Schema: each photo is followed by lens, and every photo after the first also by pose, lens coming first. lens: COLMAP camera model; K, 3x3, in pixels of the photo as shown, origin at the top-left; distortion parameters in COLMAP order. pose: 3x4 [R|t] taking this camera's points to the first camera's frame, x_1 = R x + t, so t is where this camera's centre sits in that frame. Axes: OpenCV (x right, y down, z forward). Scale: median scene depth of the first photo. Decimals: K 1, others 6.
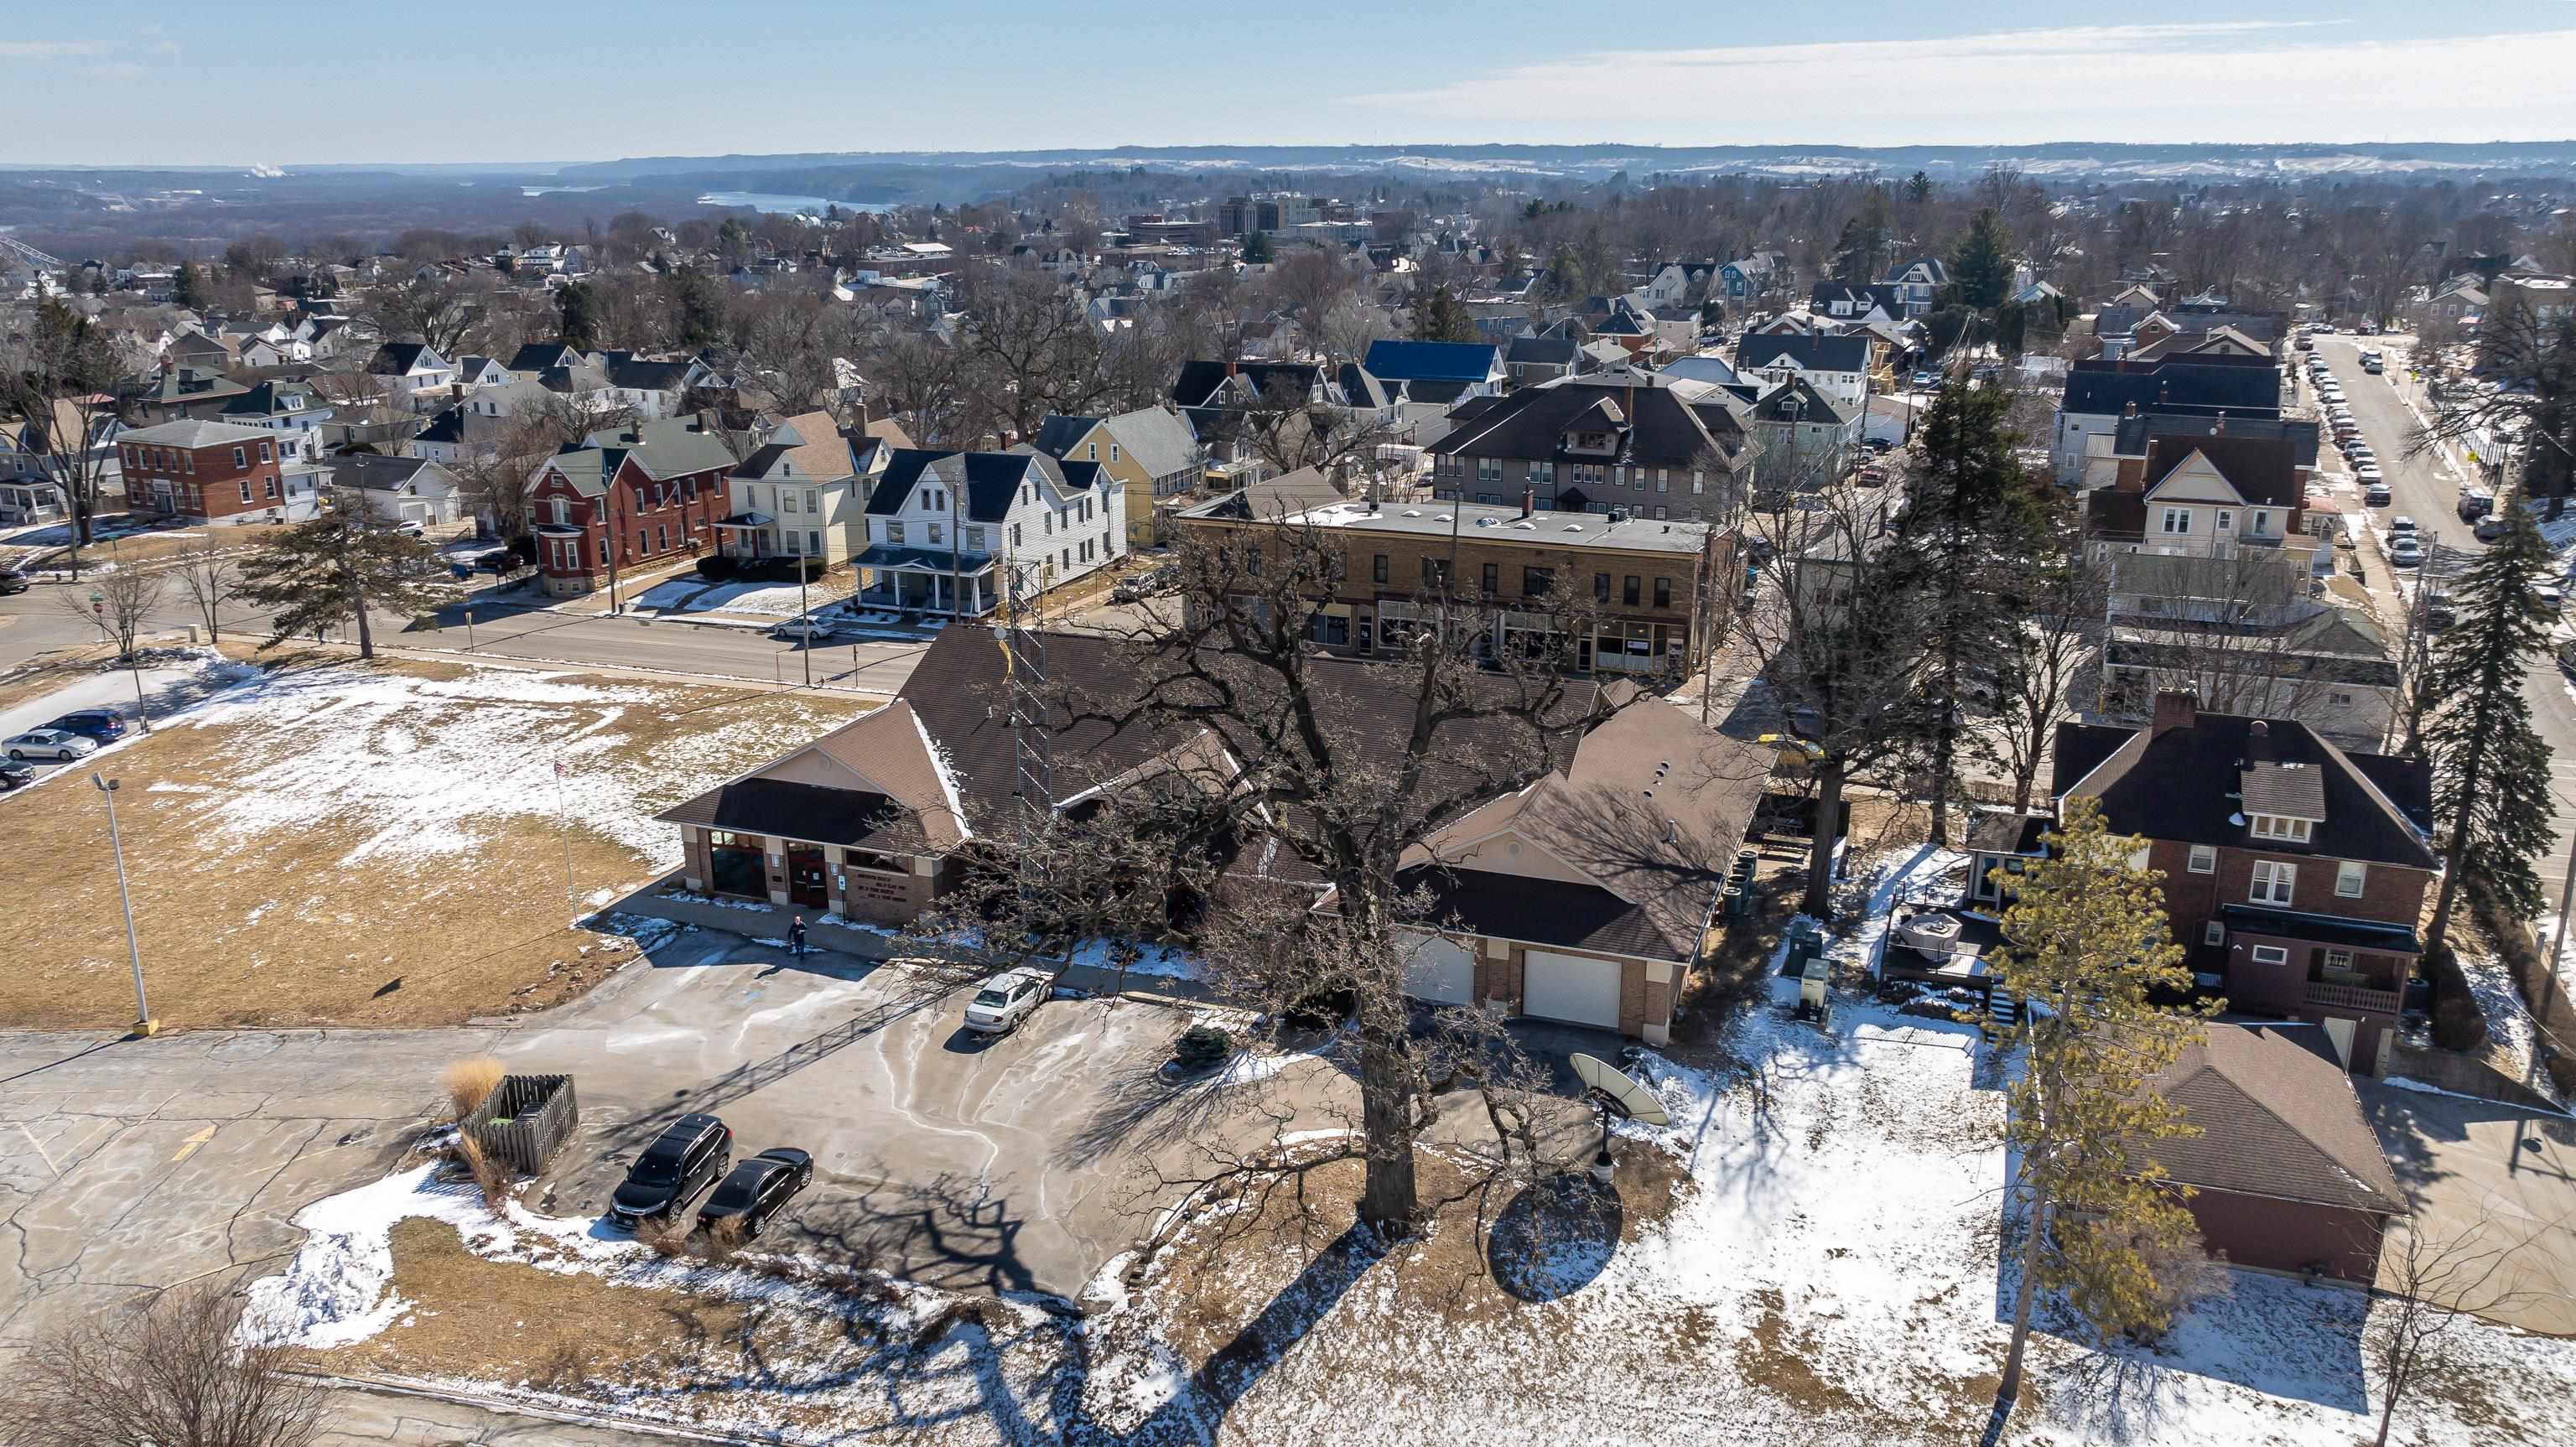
lens RADIAL K [[1867.2, 0, 1288.0], [0, 1867.2, 723.5], [0, 0, 1]] dist [-0.005067, -0.044033]
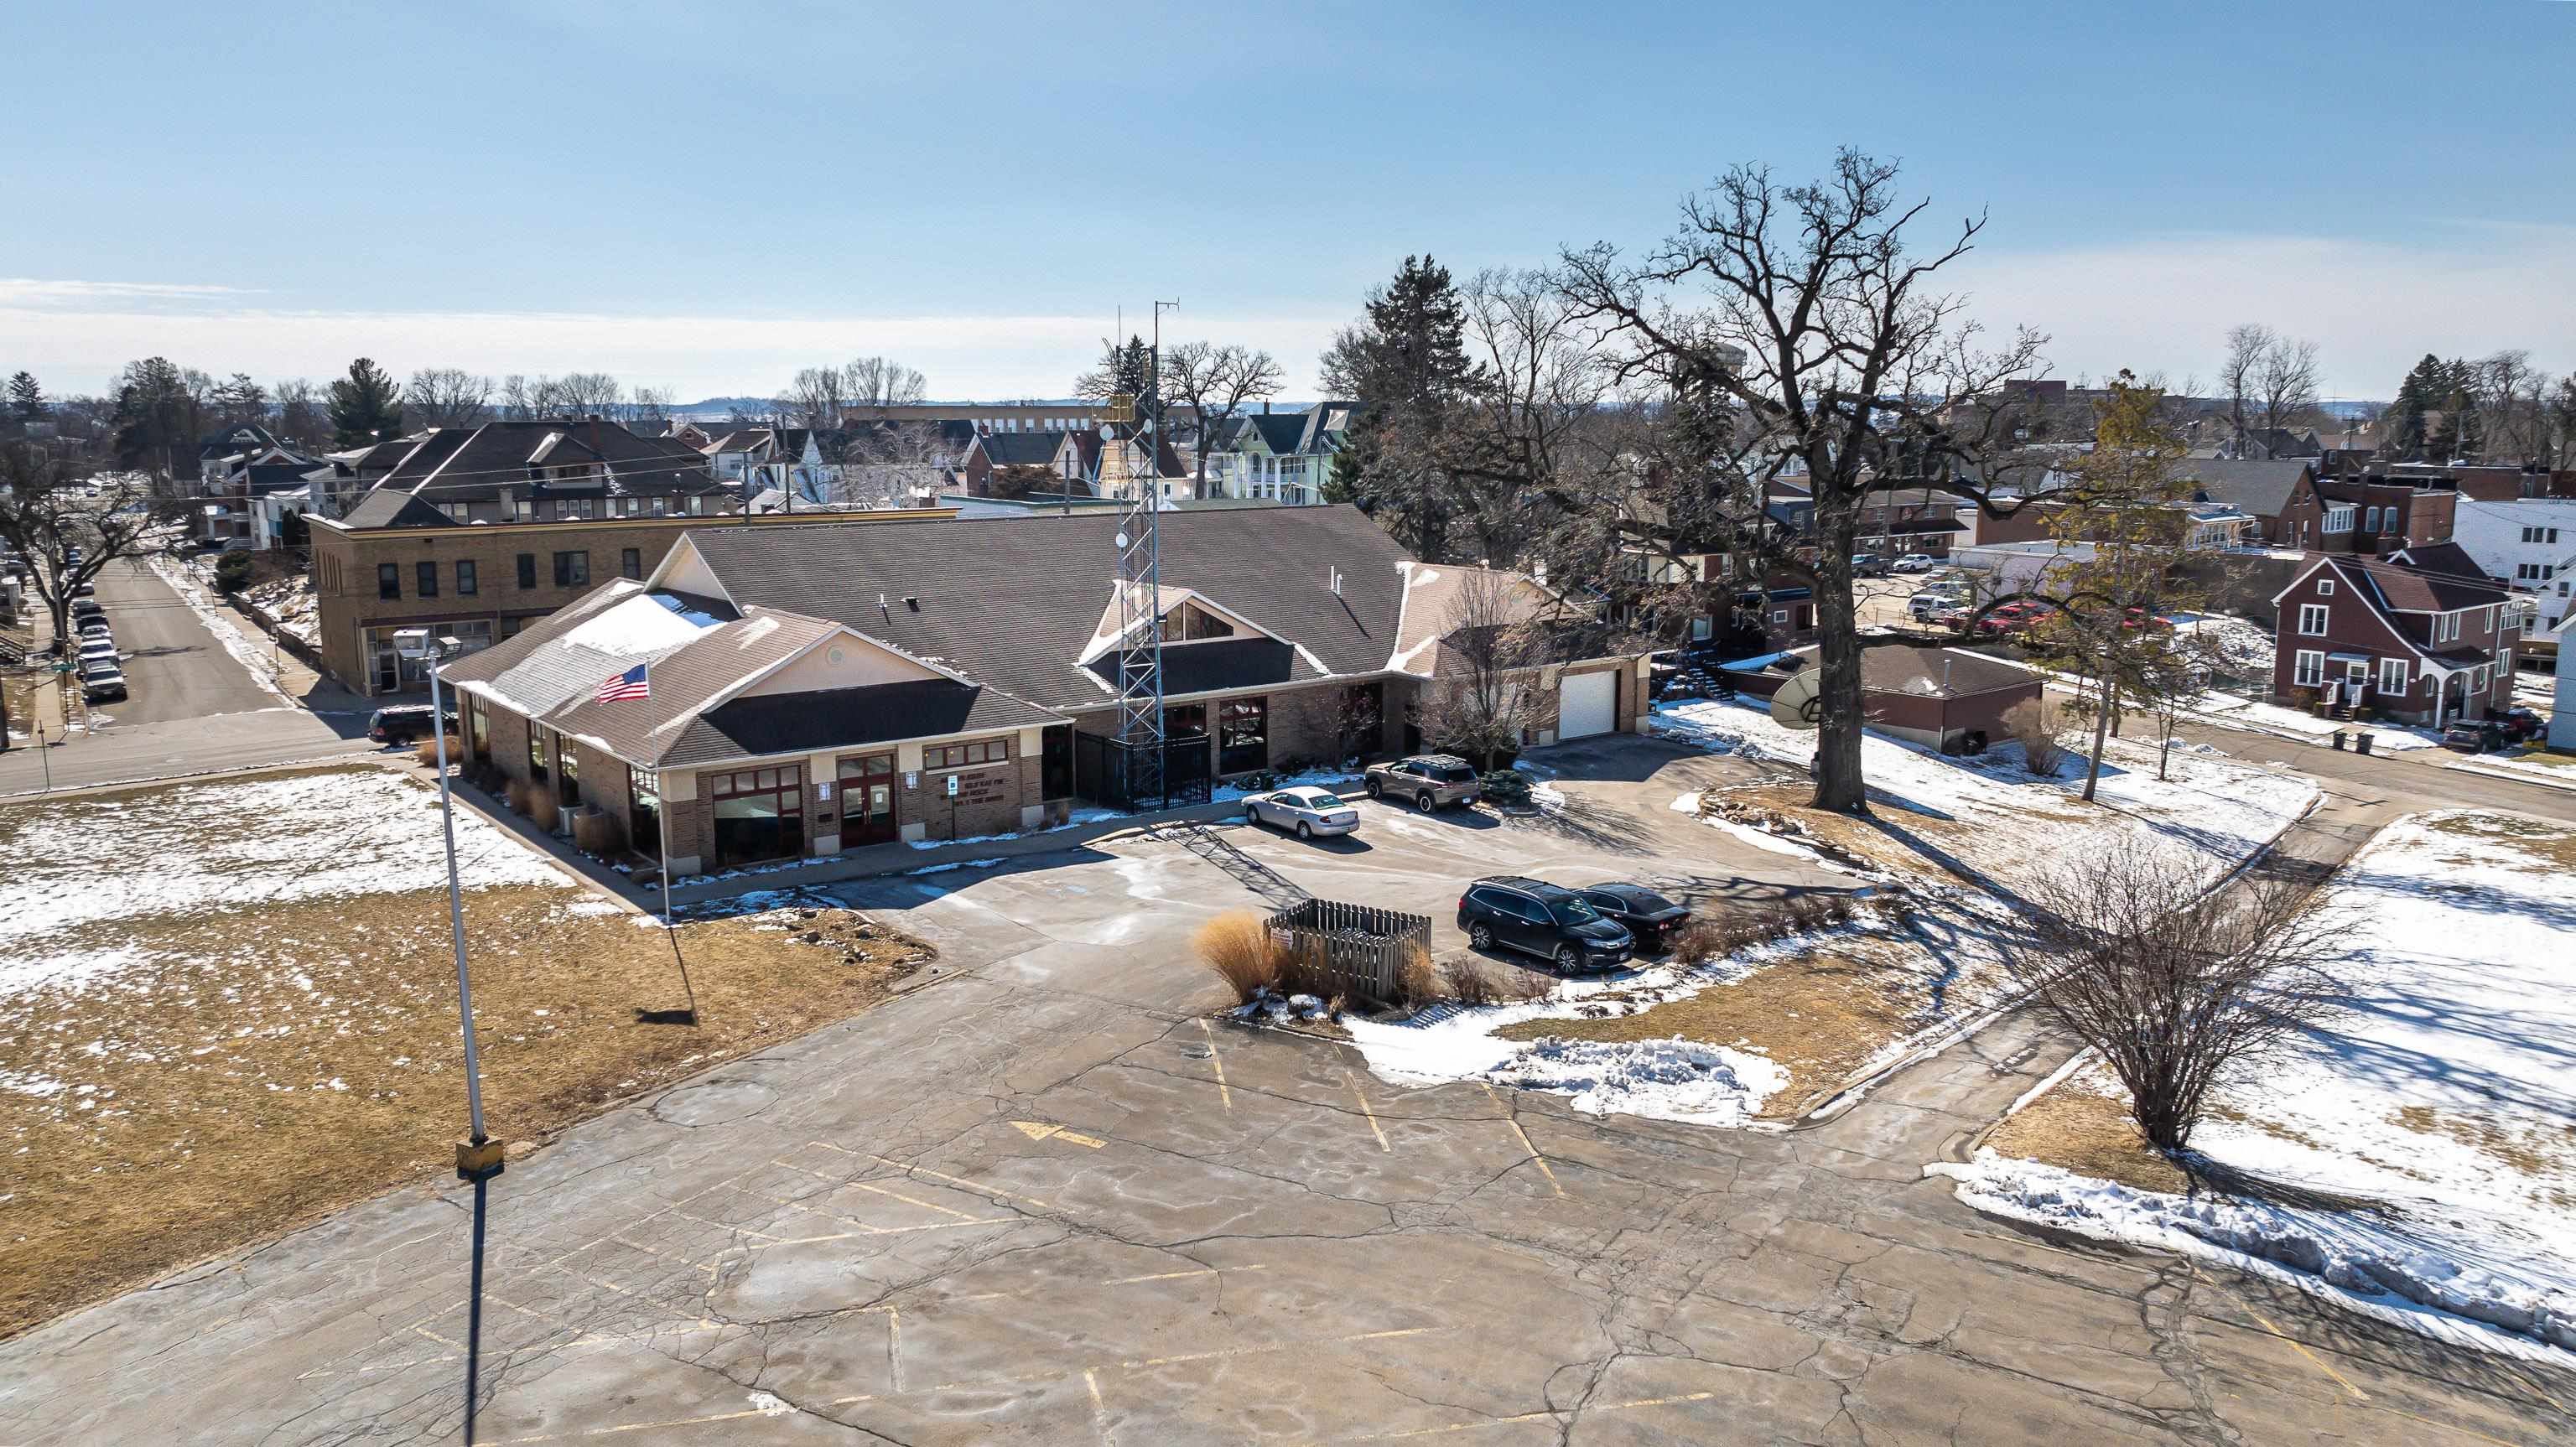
lens RADIAL K [[1846.9, 0, 1288.0], [0, 1846.9, 723.5], [0, 0, 1]] dist [-0.014604, -0.002005]
pose [[0.526381, -0.137004, 0.839138, -0.595481], [0.245498, 0.969388, 0.004271, 0.068066], [-0.814036, 0.203759, 0.543901, 0.350572]]
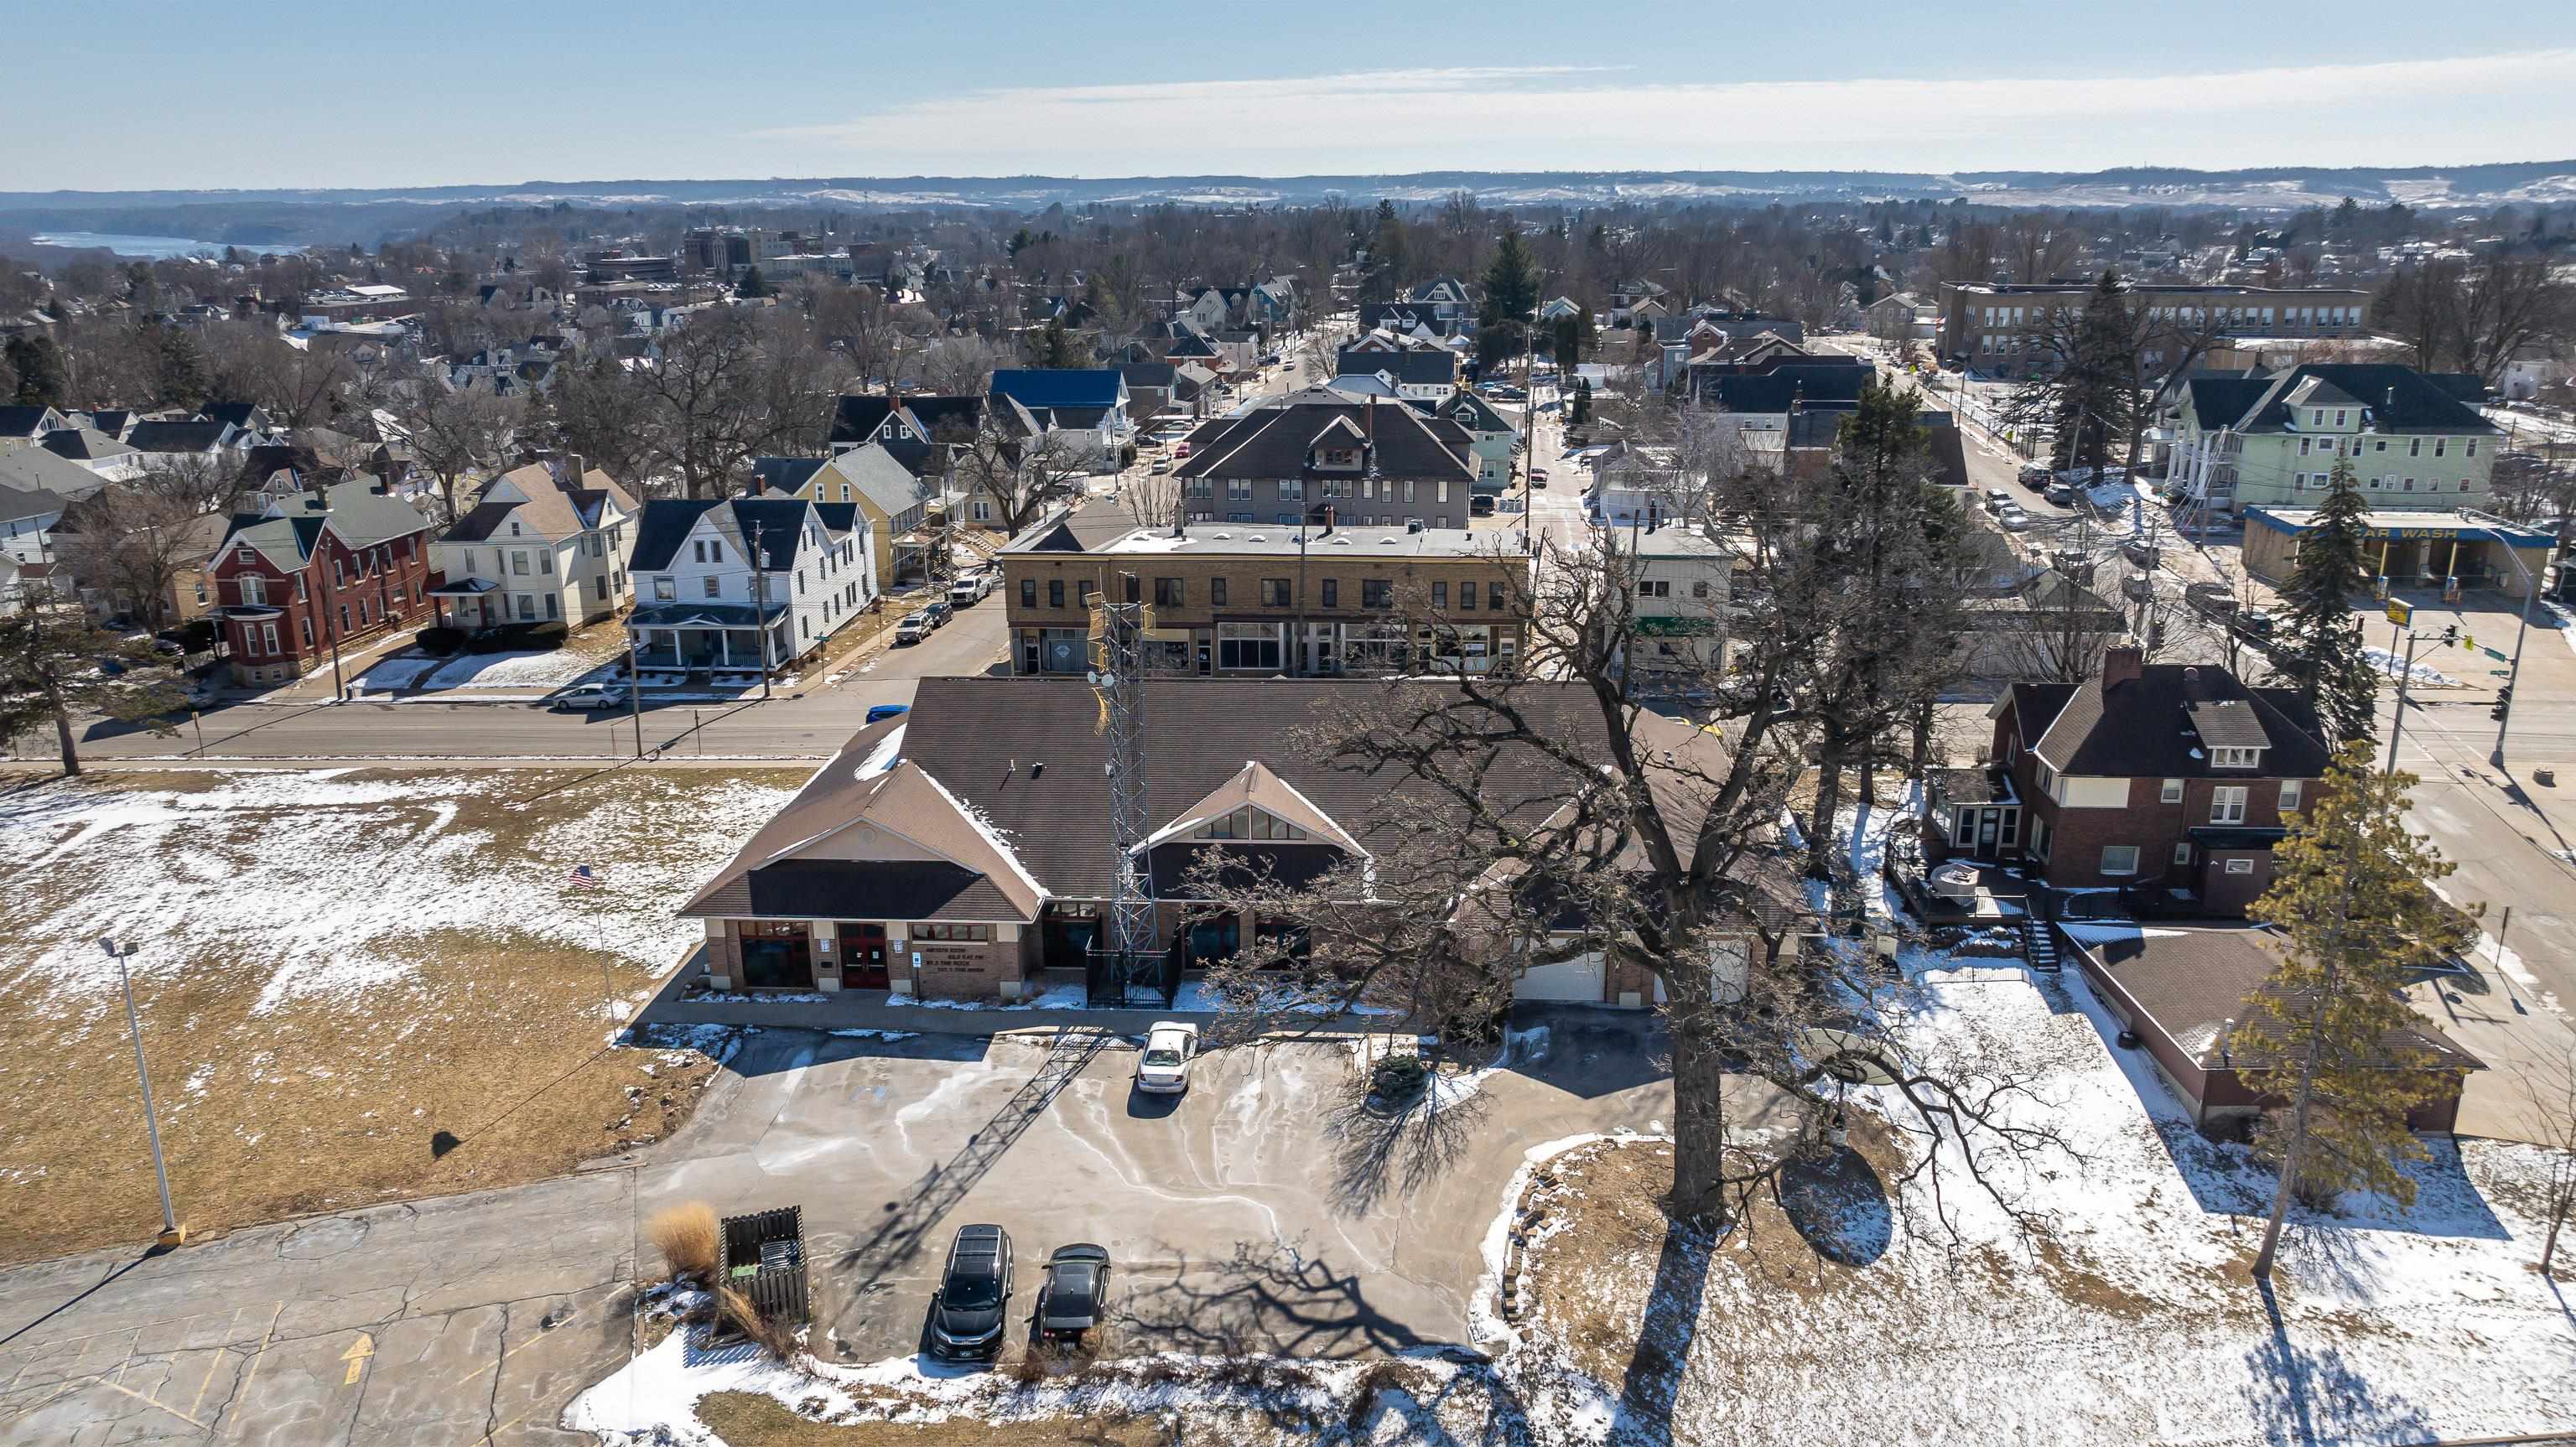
lens RADIAL K [[1805.5, 0, 1288.0], [0, 1805.5, 723.5], [0, 0, 1]] dist [-0.019873, -0.002089]
pose [[0.955264, -0.087754, 0.282434, -0.228198], [0.089582, 0.995958, 0.006461, -0.016497], [-0.281860, 0.019129, 0.959265, 0.056421]]
